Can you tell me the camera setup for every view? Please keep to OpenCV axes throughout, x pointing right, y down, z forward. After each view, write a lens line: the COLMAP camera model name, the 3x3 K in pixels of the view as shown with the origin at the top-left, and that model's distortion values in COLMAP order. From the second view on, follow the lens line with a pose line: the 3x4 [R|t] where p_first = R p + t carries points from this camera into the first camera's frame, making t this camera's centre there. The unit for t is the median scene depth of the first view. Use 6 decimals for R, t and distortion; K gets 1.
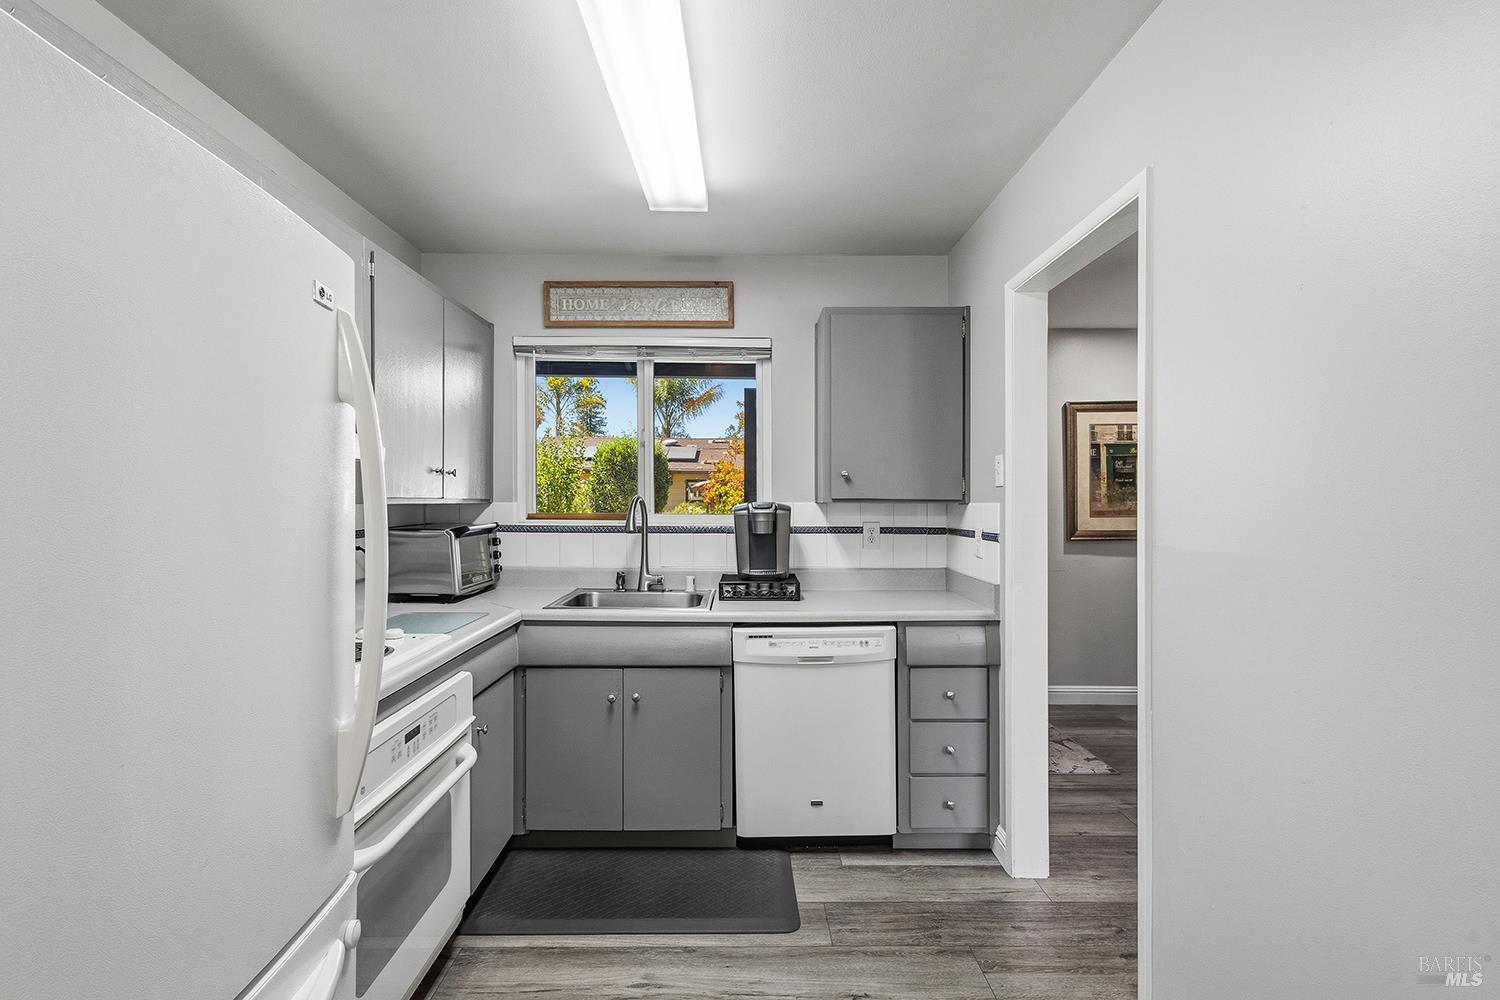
lens RADIAL K [[685.4, 0, 728.7], [0, 685.4, 495.4], [0, 0, 1]] dist [0.007839, -0.002651]
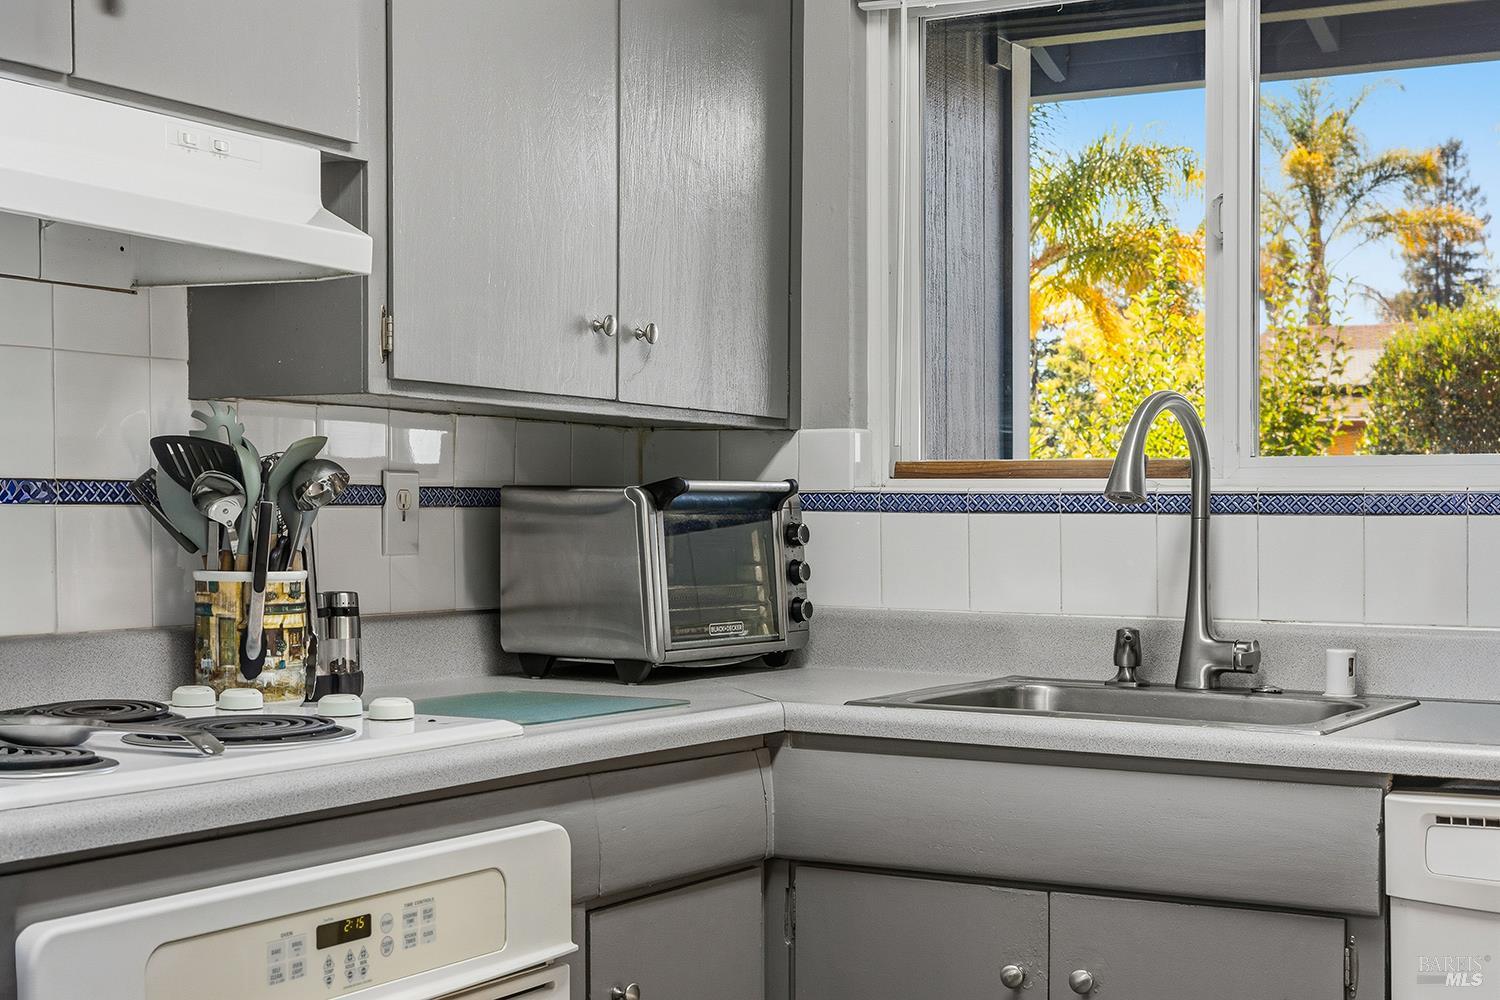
lens RADIAL K [[2111.1, 0, 777.7], [0, 2111.1, 534.9], [0, 0, 1]] dist [-0.000844, 0.000000]
pose [[0.871254, 0.004226, -0.490815, 0.196194], [-0.001182, 0.999978, 0.006513, 0.060901], [0.490832, -0.005094, 0.871239, 0.034595]]
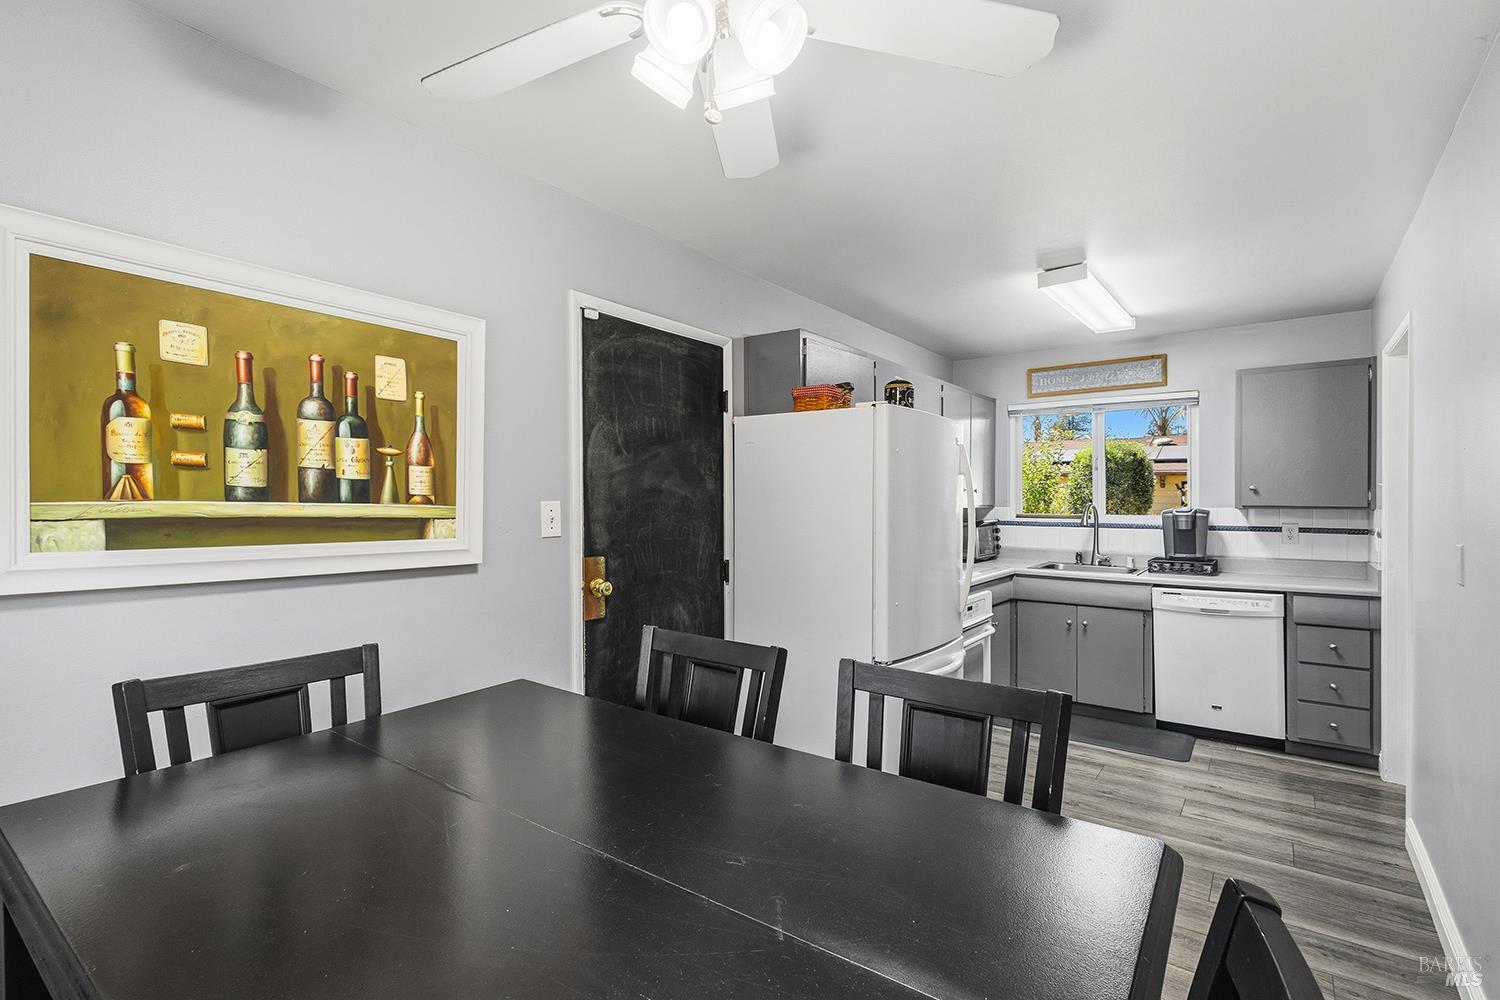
lens RADIAL K [[685.4, 0, 747.1], [0, 685.4, 507.9], [0, 0, 1]] dist [0.007839, -0.002651]
pose [[0.800545, 0.005938, -0.599244, 0.174533], [0.003172, 0.999895, 0.014145, -0.012992], [0.599265, -0.013224, 0.800442, -0.704384]]
